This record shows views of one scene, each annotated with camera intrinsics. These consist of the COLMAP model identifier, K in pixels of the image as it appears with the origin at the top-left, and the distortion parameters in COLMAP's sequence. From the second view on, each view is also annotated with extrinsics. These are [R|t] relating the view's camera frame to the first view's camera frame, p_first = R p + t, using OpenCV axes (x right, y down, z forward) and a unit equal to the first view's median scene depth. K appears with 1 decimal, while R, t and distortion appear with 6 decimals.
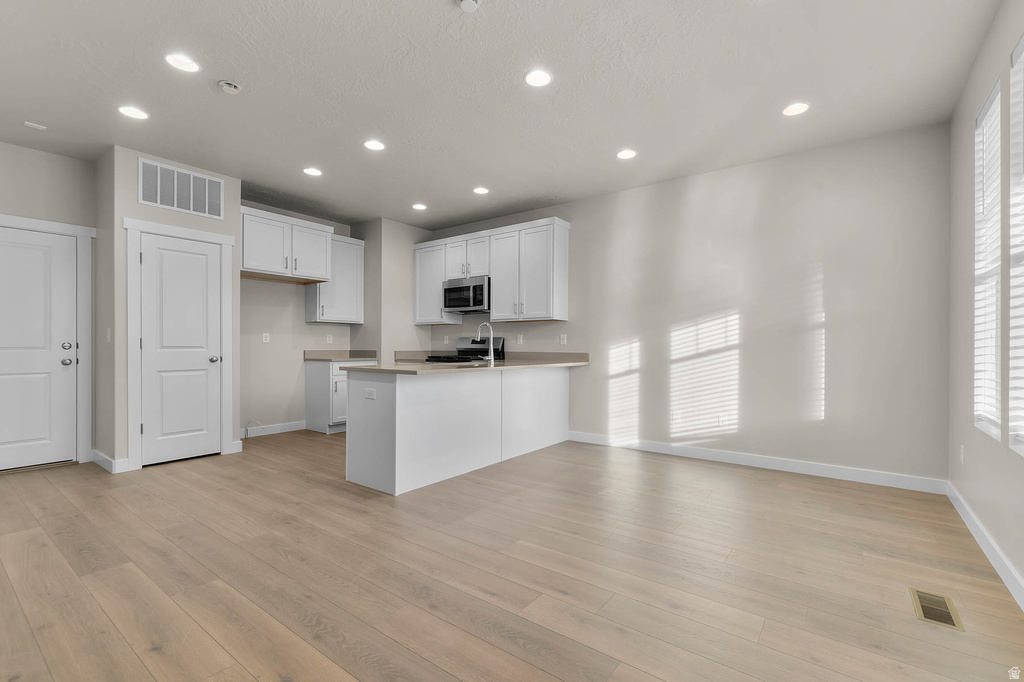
lens RADIAL K [[448.0, 0, 524.4], [0, 448.0, 350.4], [0, 0, 1]] dist [-0.000594, -0.000042]
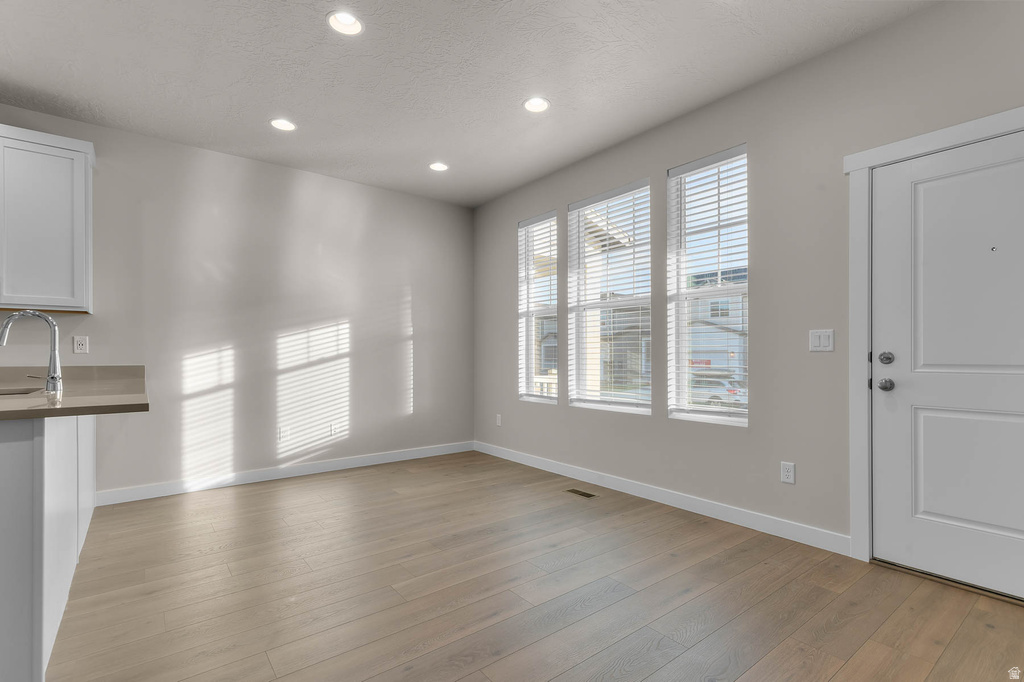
lens RADIAL K [[477.6, 0, 527.0], [0, 477.6, 356.1], [0, 0, 1]] dist [-0.002109, -0.000431]
pose [[0.261957, -0.003769, 0.965072, -0.444815], [0.012243, 0.999925, 0.000582, -0.001093], [-0.965002, 0.011663, 0.261983, 0.286731]]
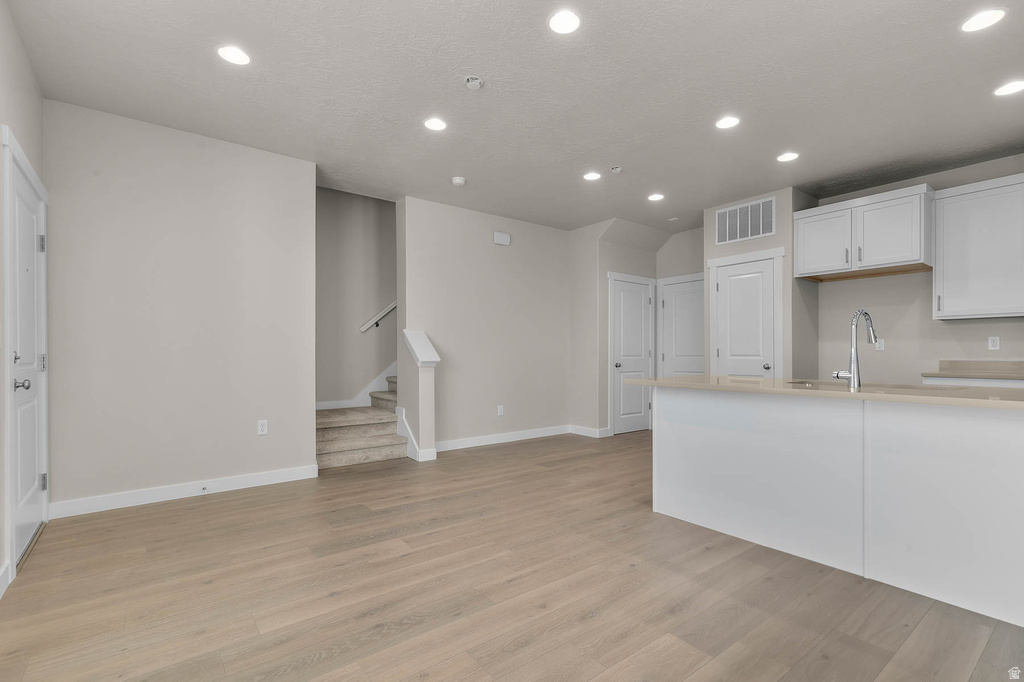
lens RADIAL K [[477.6, 0, 527.0], [0, 477.6, 356.1], [0, 0, 1]] dist [-0.002109, -0.000431]
pose [[-0.265358, -0.000512, -0.964150, 0.545460], [-0.010776, 0.999939, 0.002434, -0.002657], [0.964090, 0.011036, -0.265347, 0.722193]]
